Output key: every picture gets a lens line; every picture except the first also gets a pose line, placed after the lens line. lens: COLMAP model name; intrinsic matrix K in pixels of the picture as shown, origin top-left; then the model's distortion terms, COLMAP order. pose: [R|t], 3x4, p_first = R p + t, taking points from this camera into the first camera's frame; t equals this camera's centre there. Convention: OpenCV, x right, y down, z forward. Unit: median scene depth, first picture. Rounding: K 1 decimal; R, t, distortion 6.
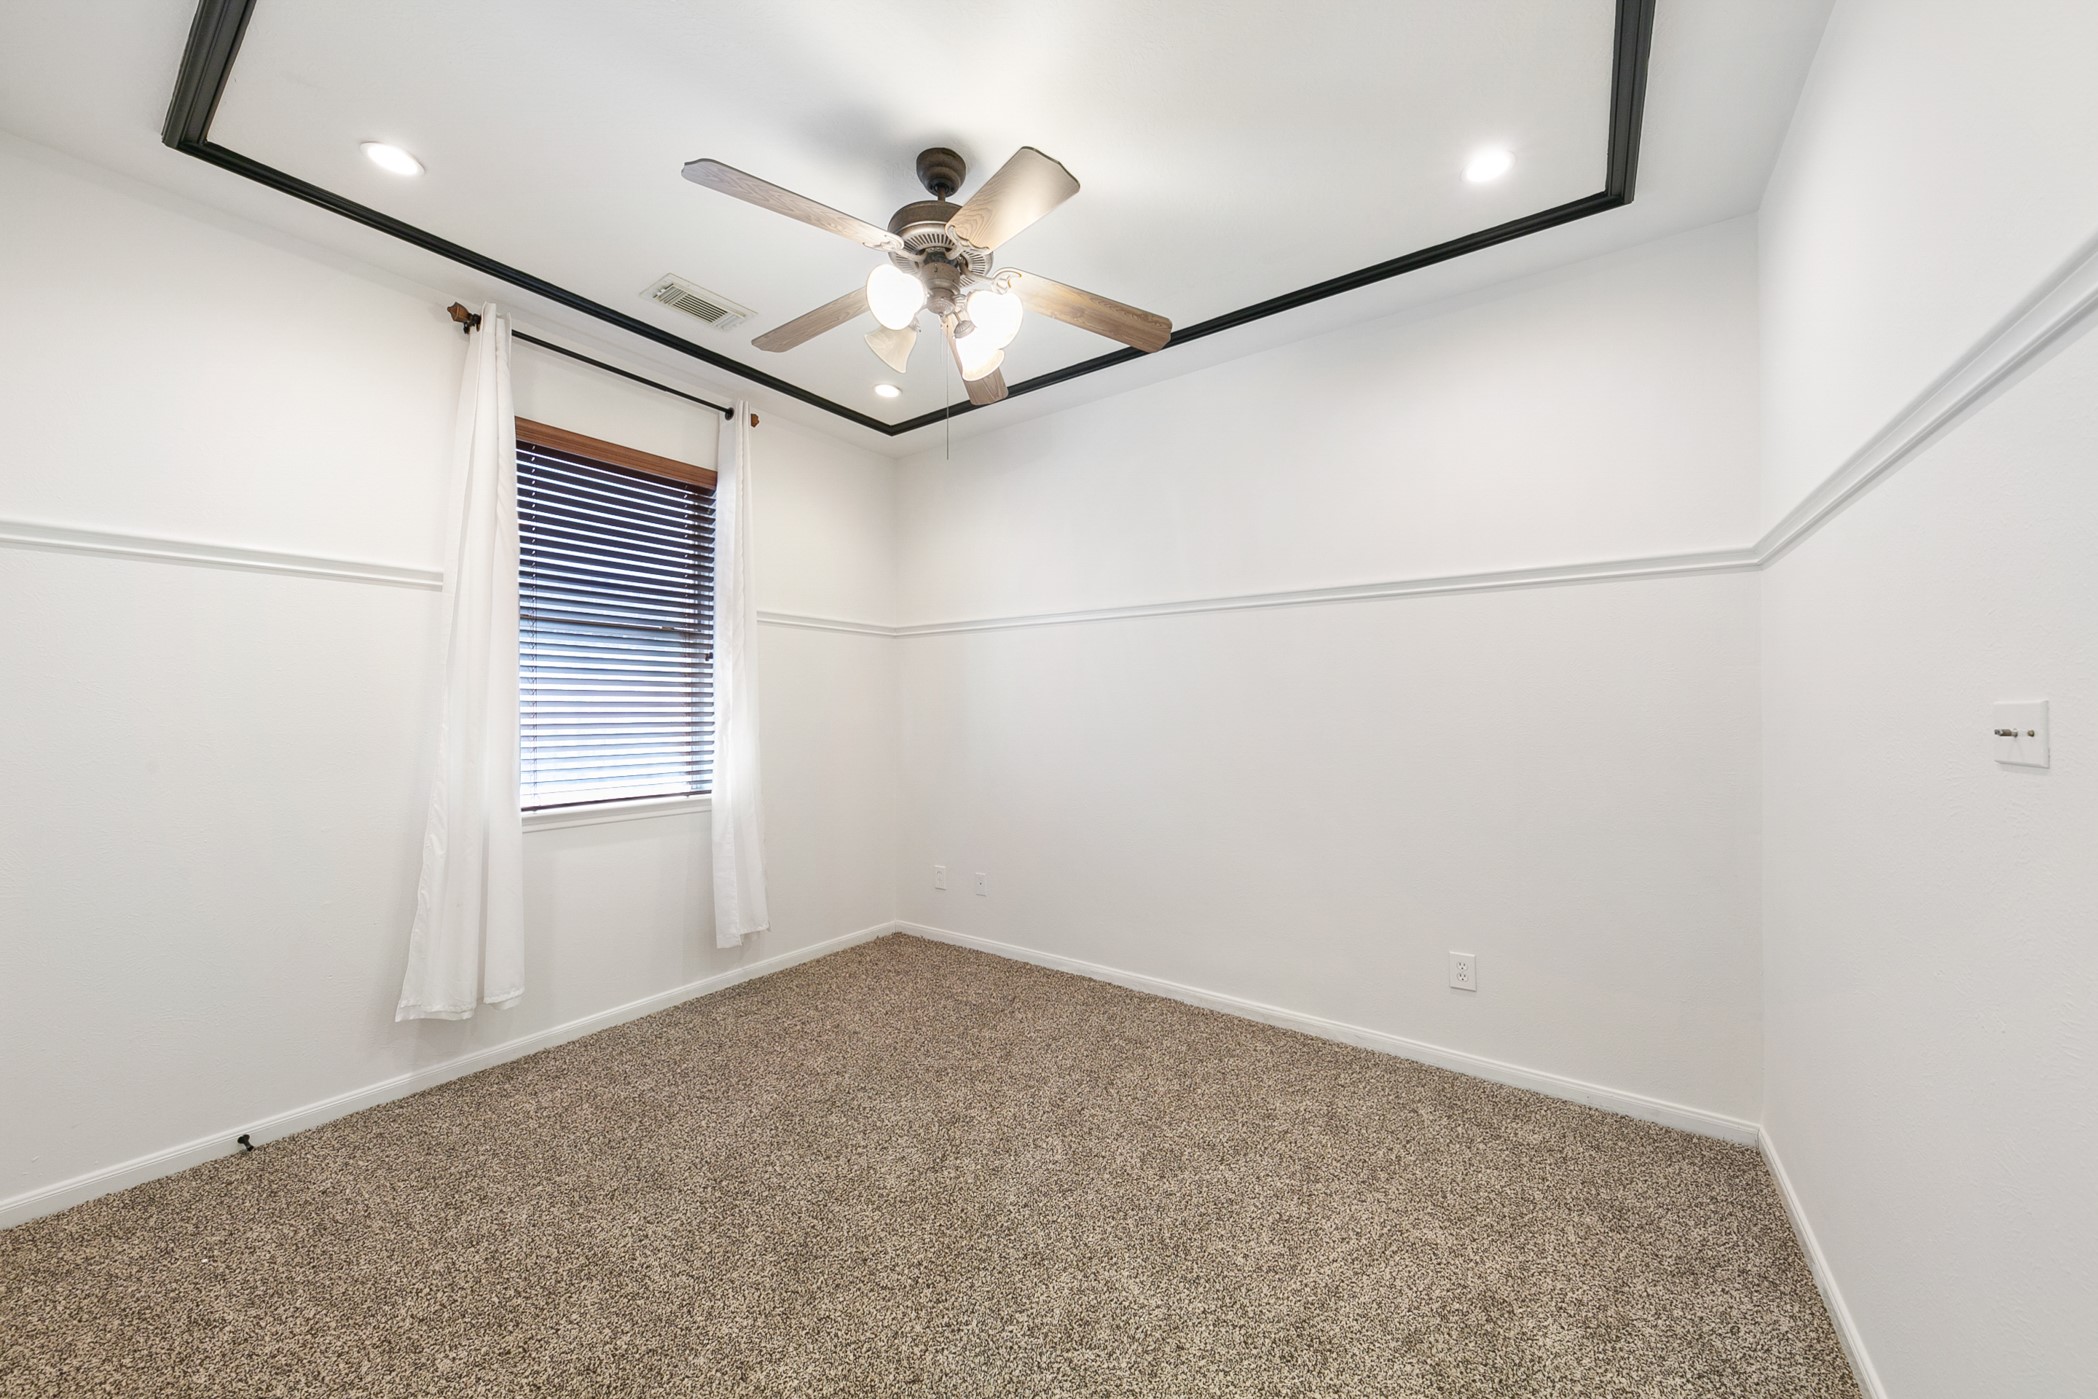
lens RADIAL K [[734.0, 0, 1051.4], [0, 734.0, 701.9], [0, 0, 1]] dist [0.007305, -0.001788]
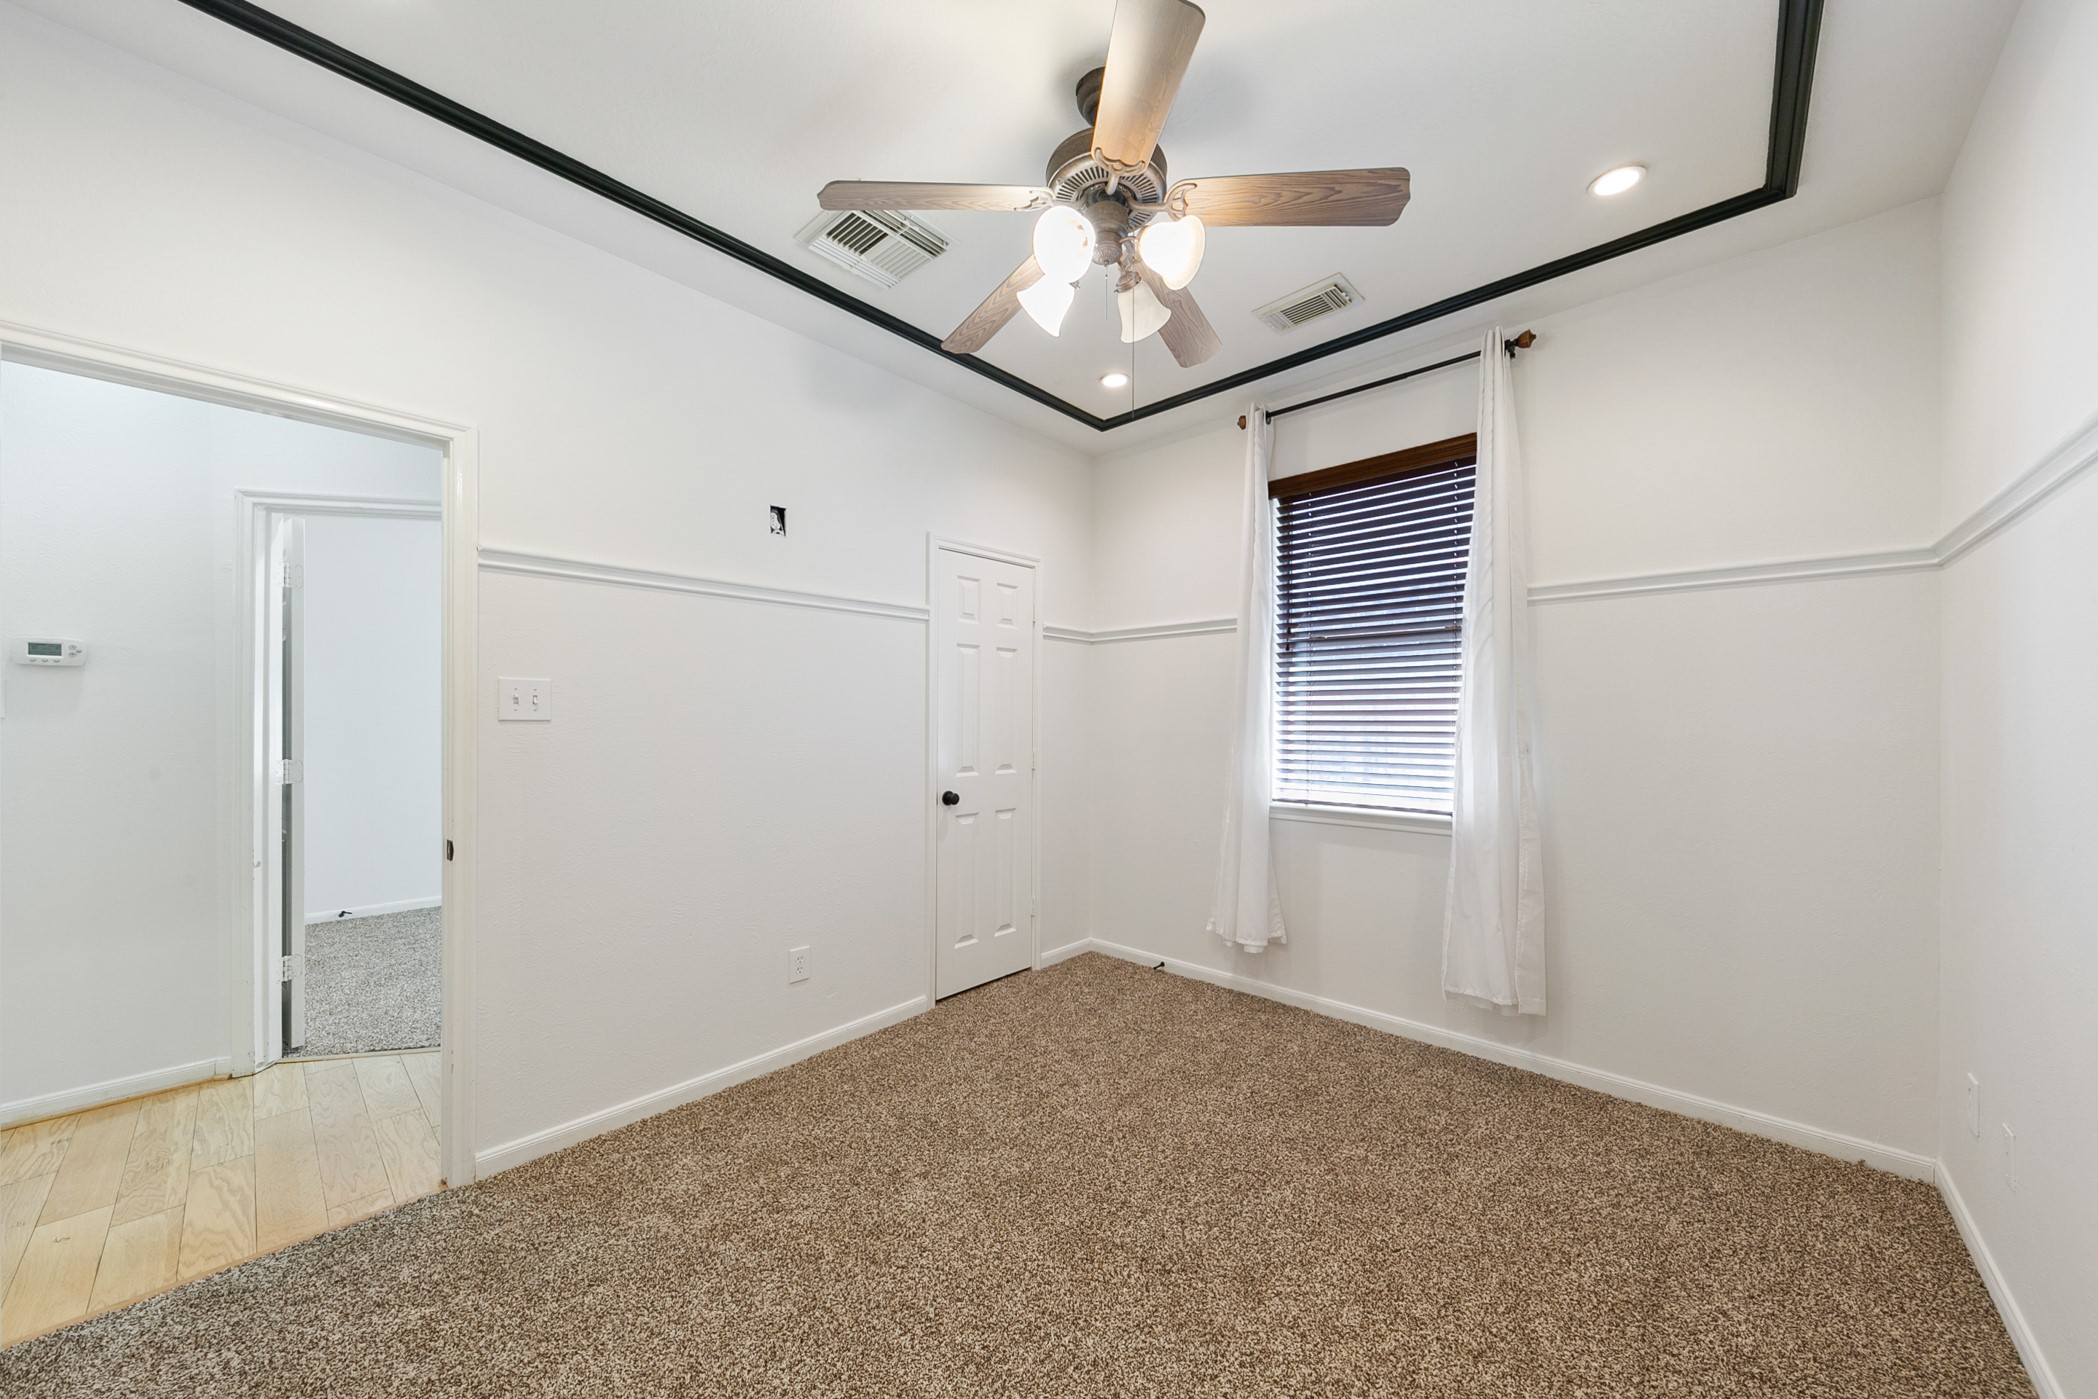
lens RADIAL K [[734.0, 0, 1050.6], [0, 734.0, 714.2], [0, 0, 1]] dist [0.007305, -0.001788]
pose [[-0.130333, -0.004135, -0.991462, 0.517796], [0.010093, 0.999934, -0.005497, 0.006599], [0.991419, -0.010724, -0.130282, 0.754380]]
